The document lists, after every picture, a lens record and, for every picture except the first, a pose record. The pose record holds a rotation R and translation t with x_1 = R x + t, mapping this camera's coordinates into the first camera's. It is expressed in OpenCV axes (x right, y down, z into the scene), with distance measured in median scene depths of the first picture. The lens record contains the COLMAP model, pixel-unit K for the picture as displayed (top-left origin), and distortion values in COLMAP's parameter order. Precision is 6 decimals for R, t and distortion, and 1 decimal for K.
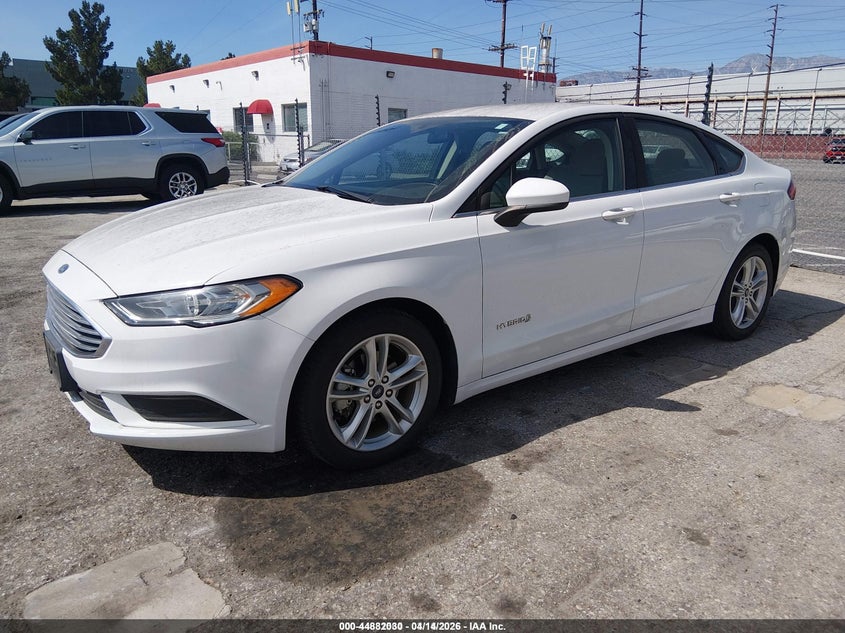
lens RADIAL K [[665.1, 0, 425.2], [0, 665.1, 318.3], [0, 0, 1]] dist [0.006366, -0.007315]
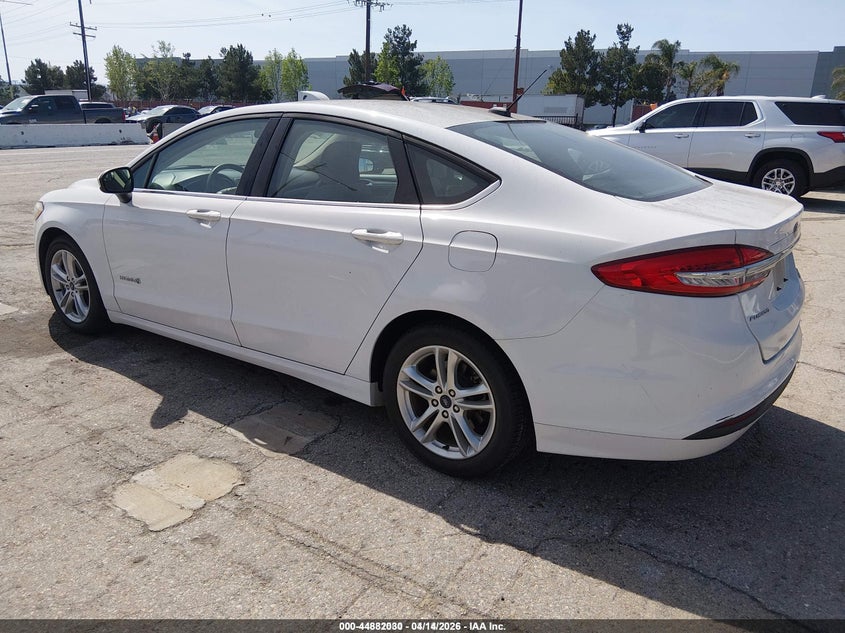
lens RADIAL K [[665.1, 0, 425.7], [0, 665.1, 317.6], [0, 0, 1]] dist [0.006366, -0.007315]
pose [[0.270681, 0.284261, -0.919743, 1.269817], [-0.267380, 0.940018, 0.211837, -0.296291], [0.924792, 0.188581, 0.330451, 0.953438]]
